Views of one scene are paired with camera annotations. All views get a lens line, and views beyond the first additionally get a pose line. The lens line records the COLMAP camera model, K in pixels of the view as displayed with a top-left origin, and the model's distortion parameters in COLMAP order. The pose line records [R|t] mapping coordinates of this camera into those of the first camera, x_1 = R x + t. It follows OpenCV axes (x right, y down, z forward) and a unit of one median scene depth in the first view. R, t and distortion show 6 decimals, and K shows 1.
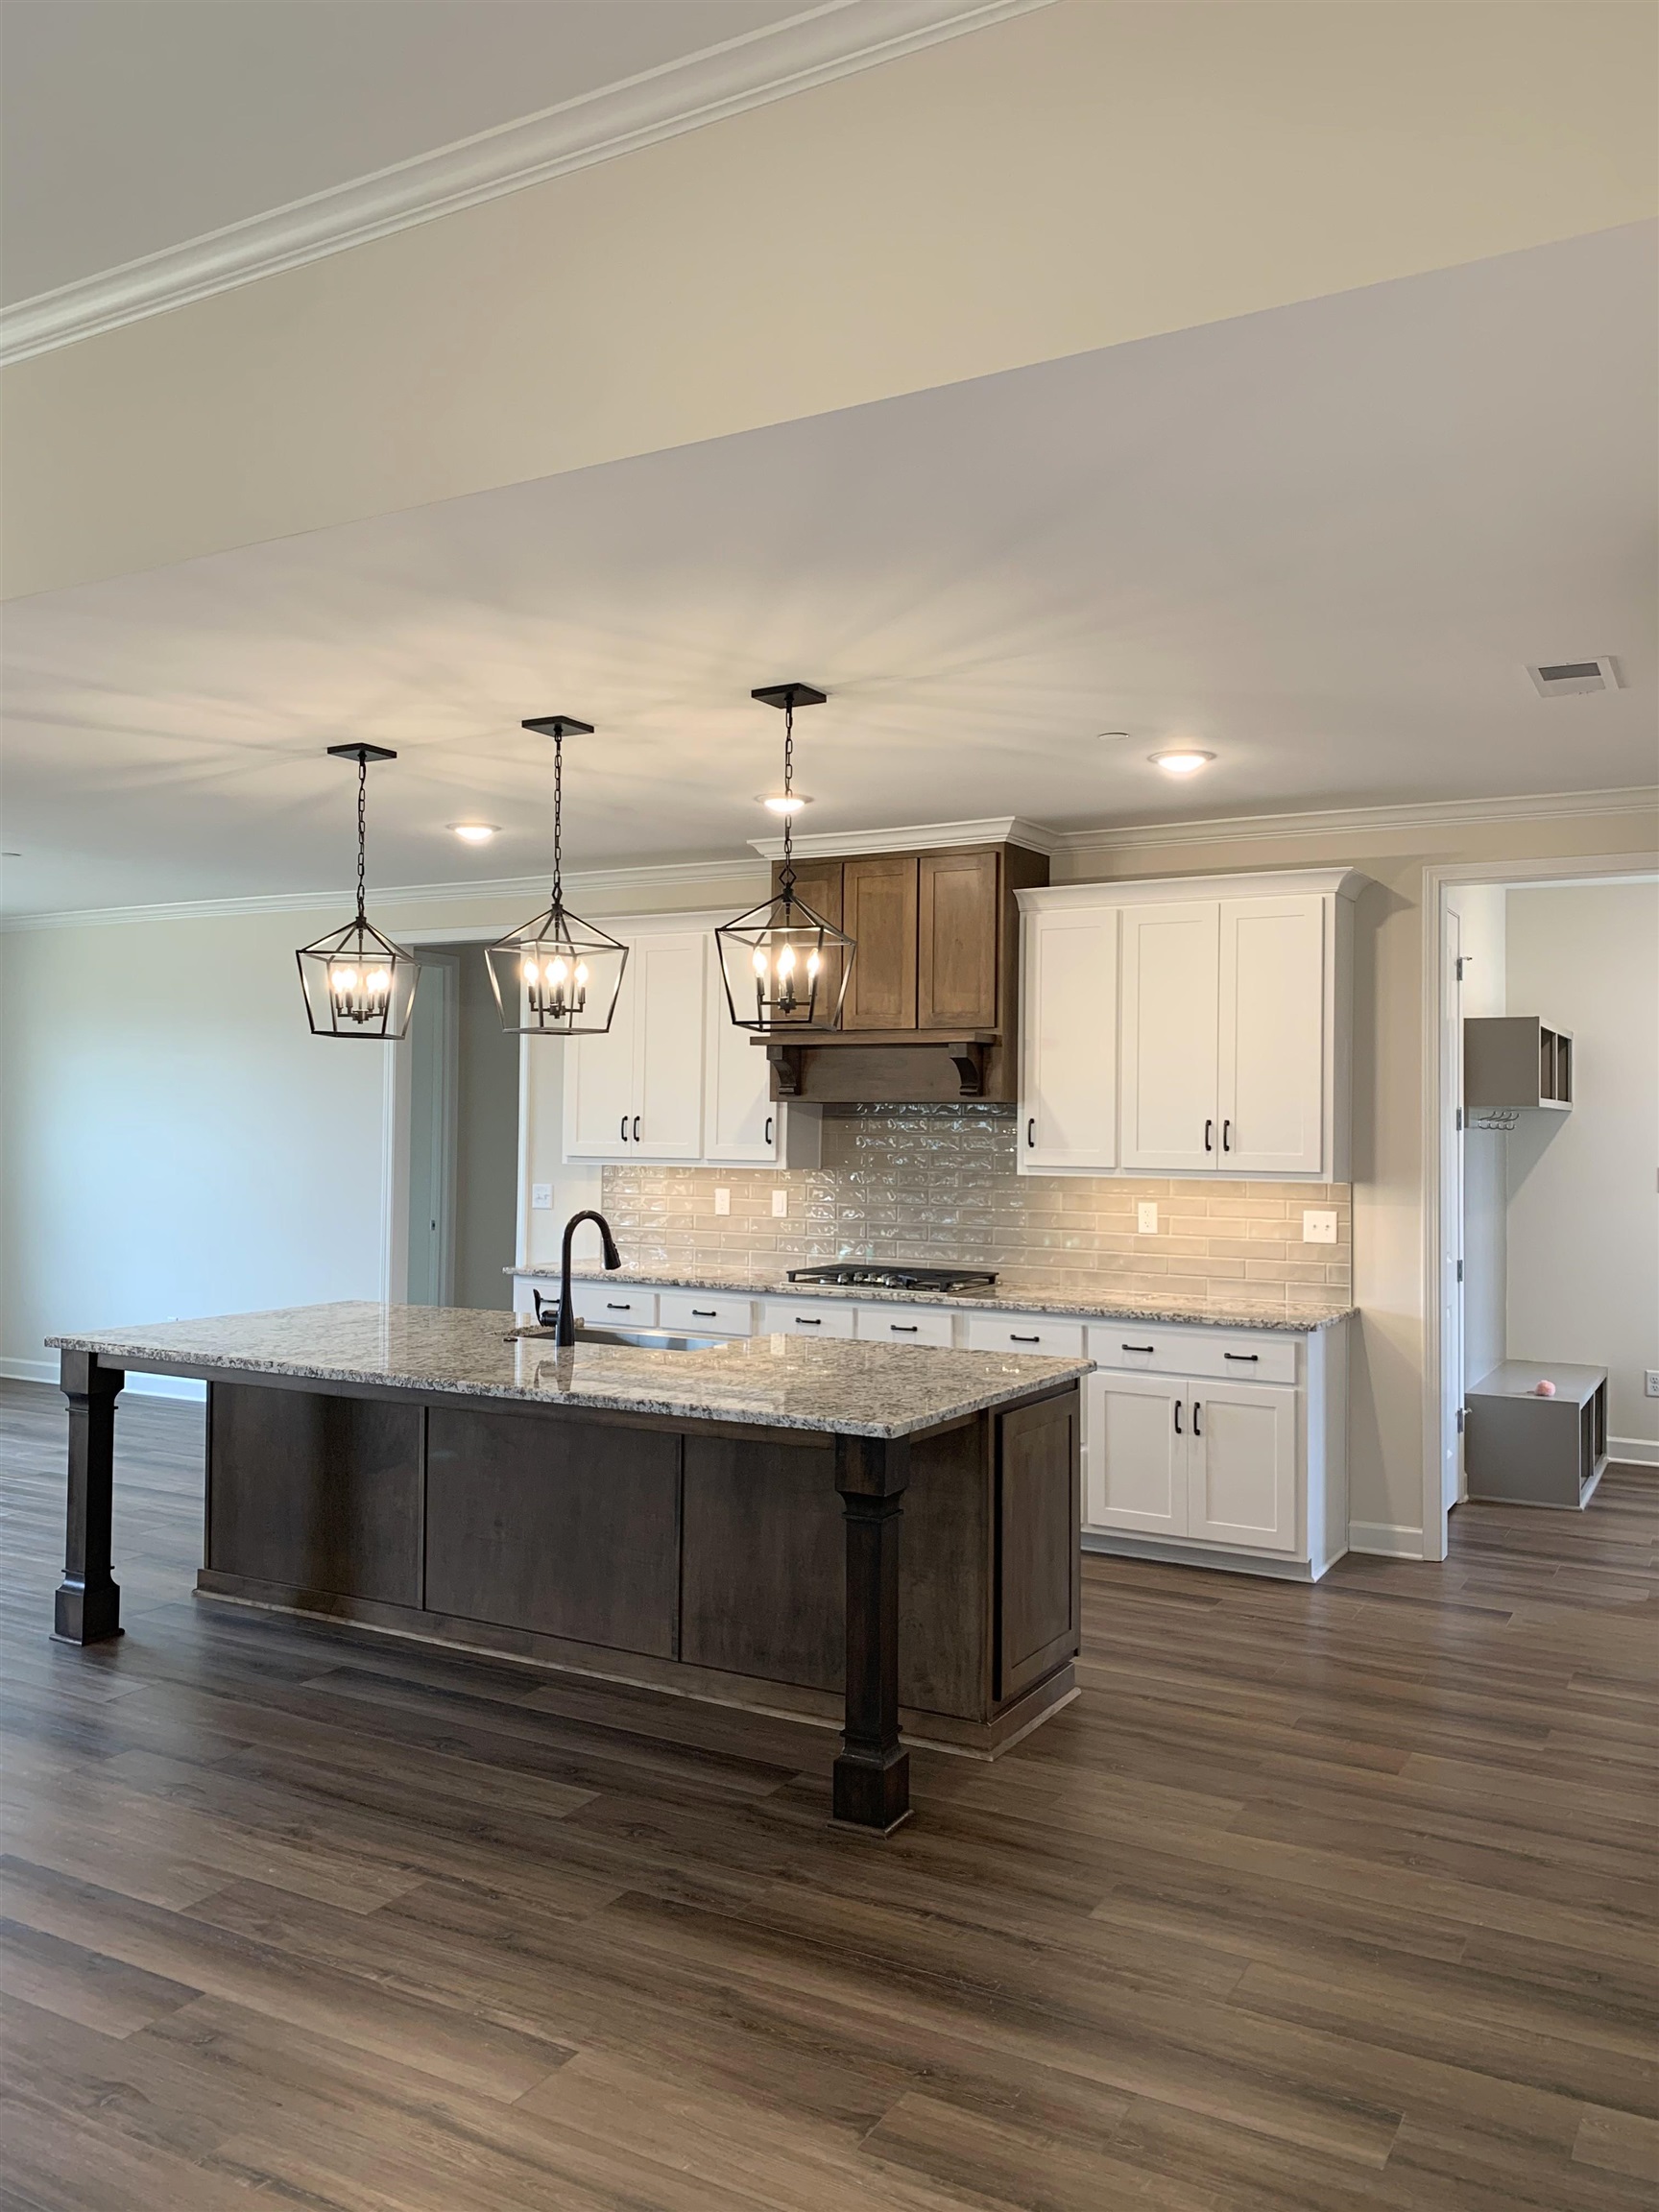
lens RADIAL K [[1611.6, 0, 829.5], [0, 1611.6, 1106.0], [0, 0, 1]] dist [0.099446, -0.314703]
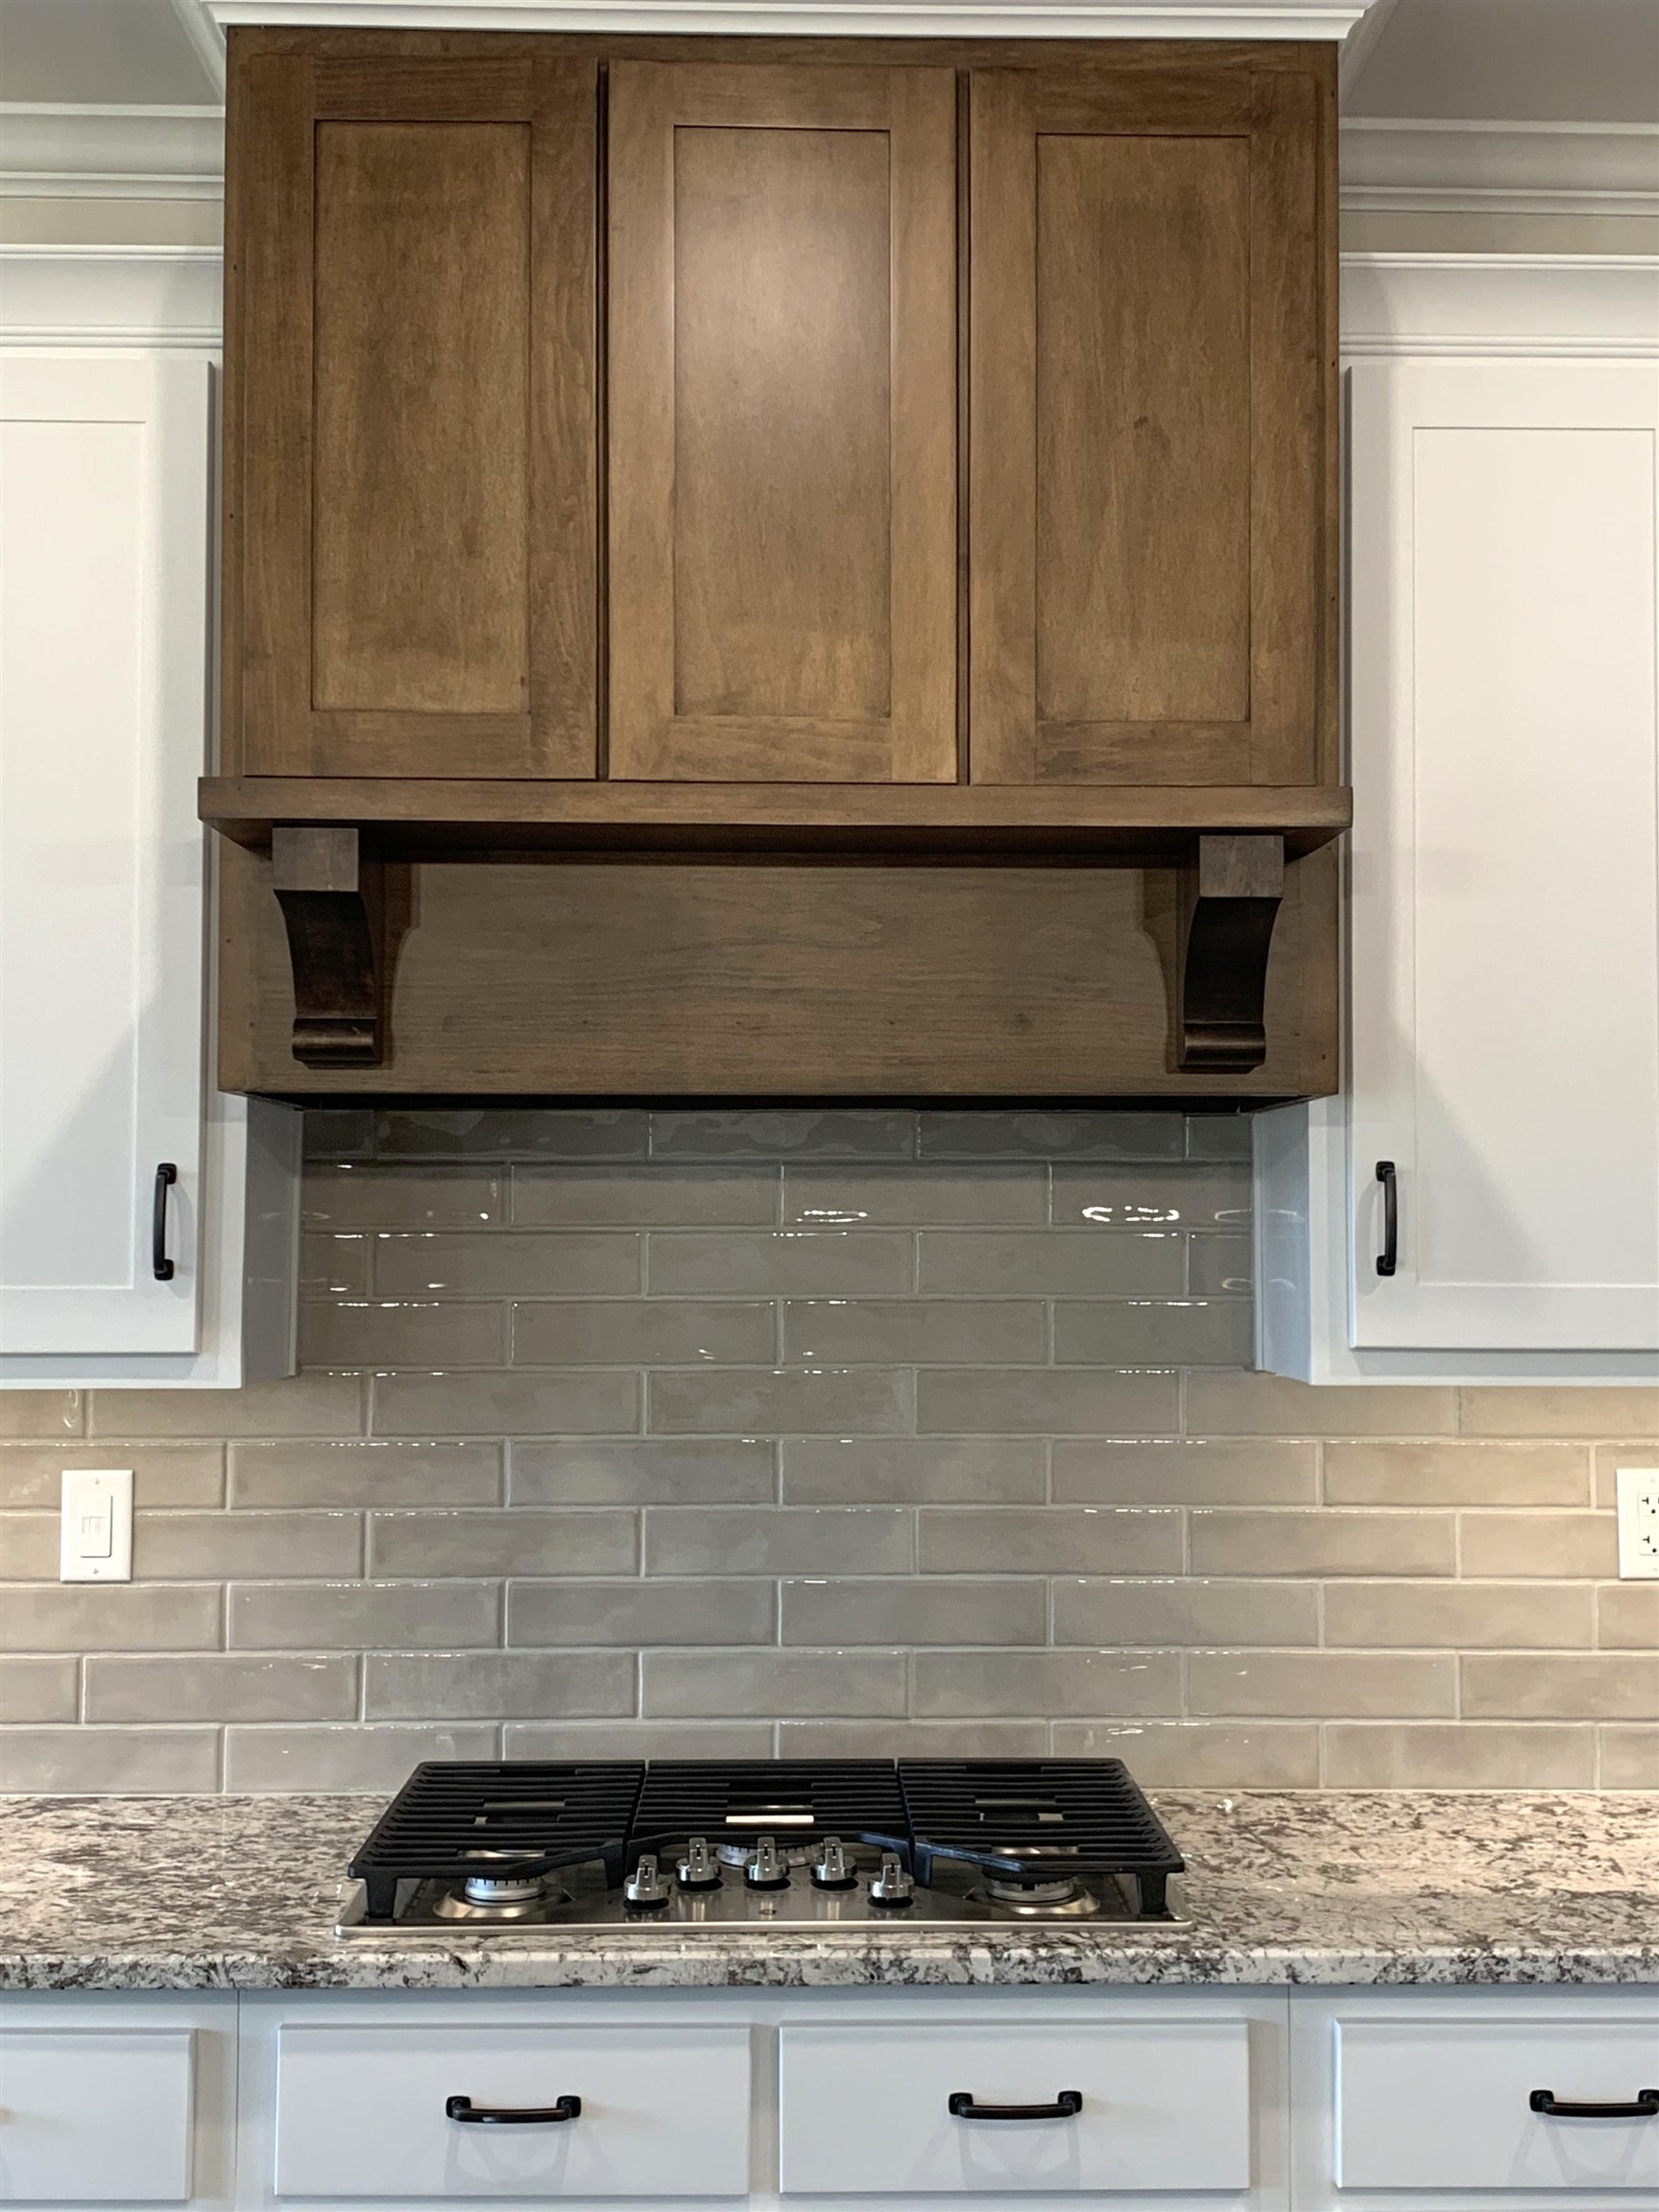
lens RADIAL K [[2820.5, 0, 992.6], [0, 2820.5, 1104.2], [0, 0, 1]] dist [0.080576, -0.033807]
pose [[0.861293, 0.015963, 0.507858, -0.174482], [-0.001852, 0.999598, -0.028277, 0.012806], [-0.508106, 0.023415, 0.860976, 0.730102]]
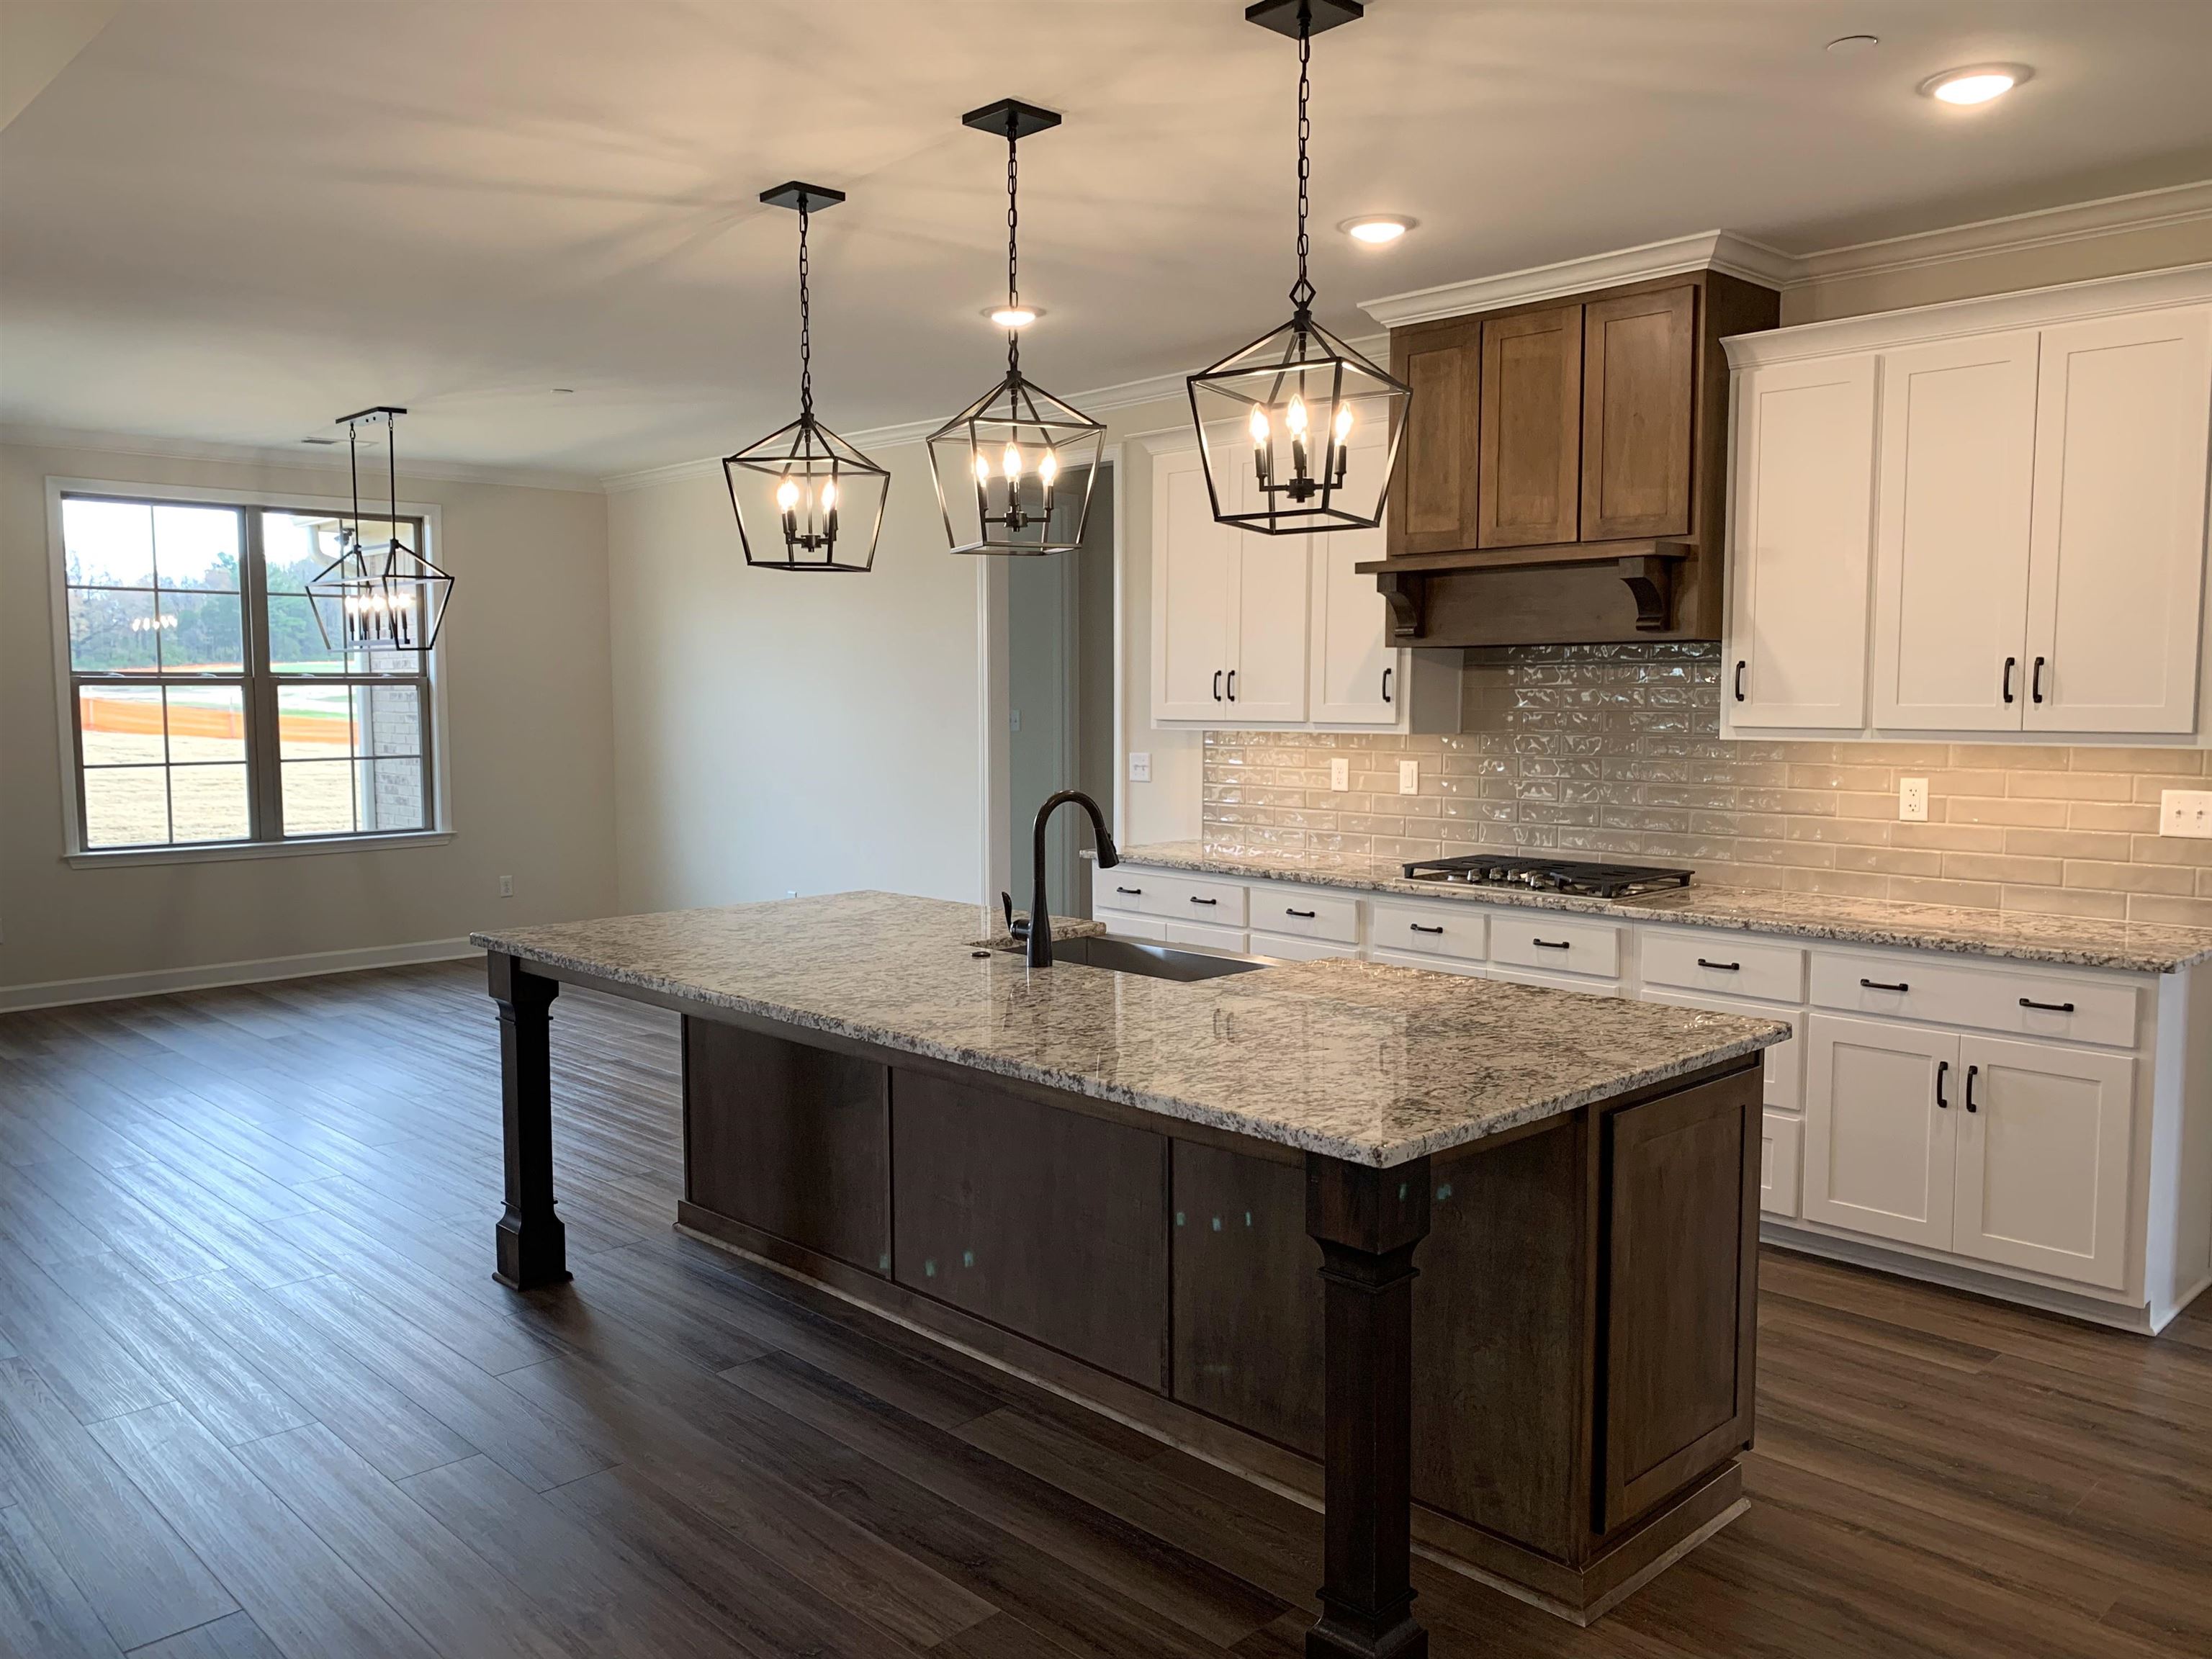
lens RADIAL K [[1643.1, 0, 1106.0], [0, 1643.1, 829.5], [0, 0, 1]] dist [0.003194, -0.003236]
pose [[0.959065, 0.012214, -0.282923, 0.069975], [0.015291, 0.995379, 0.094804, 0.009915], [0.282774, -0.095249, 0.954446, 0.238389]]
